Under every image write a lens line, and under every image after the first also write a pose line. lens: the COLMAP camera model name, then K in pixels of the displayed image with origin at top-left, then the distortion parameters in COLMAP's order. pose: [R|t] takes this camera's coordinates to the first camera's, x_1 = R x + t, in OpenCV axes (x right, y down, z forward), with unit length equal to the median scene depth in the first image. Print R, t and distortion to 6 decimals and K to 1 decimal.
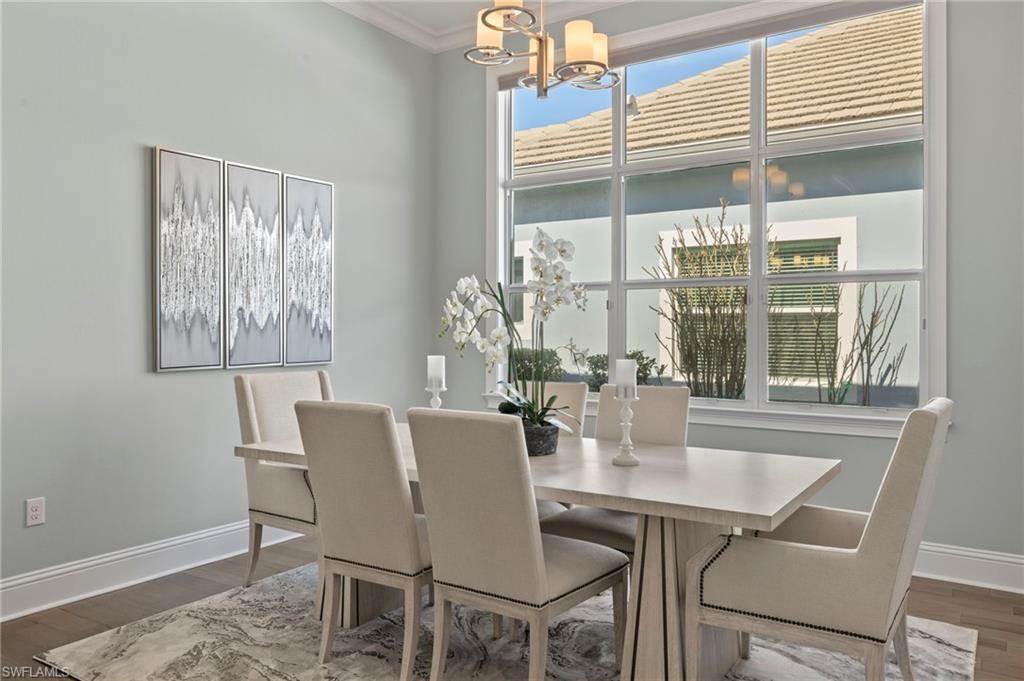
lens RADIAL K [[725.2, 0, 513.6], [0, 725.2, 335.3], [0, 0, 1]] dist [-0.001267, 0.000797]
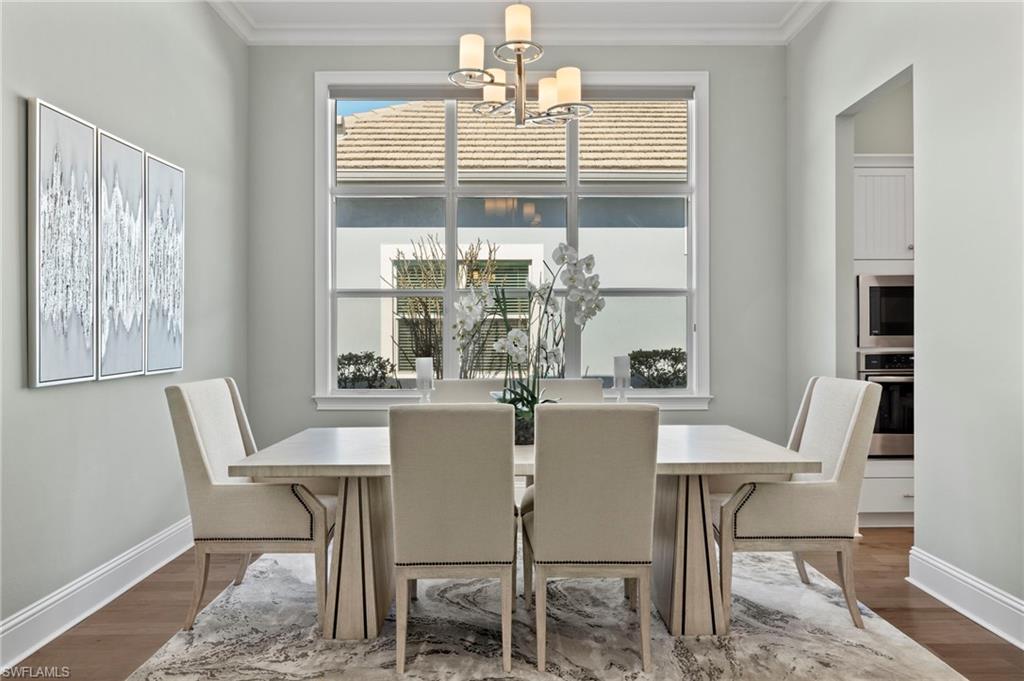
lens RADIAL K [[650.6, 0, 512.0], [0, 650.6, 340.5], [0, 0, 1]] dist [0.003575, -0.001245]
pose [[0.843473, -0.008875, 0.537098, -0.385286], [0.007233, 0.999961, 0.005165, 0.000466], [-0.537123, -0.000472, 0.843504, 0.115041]]
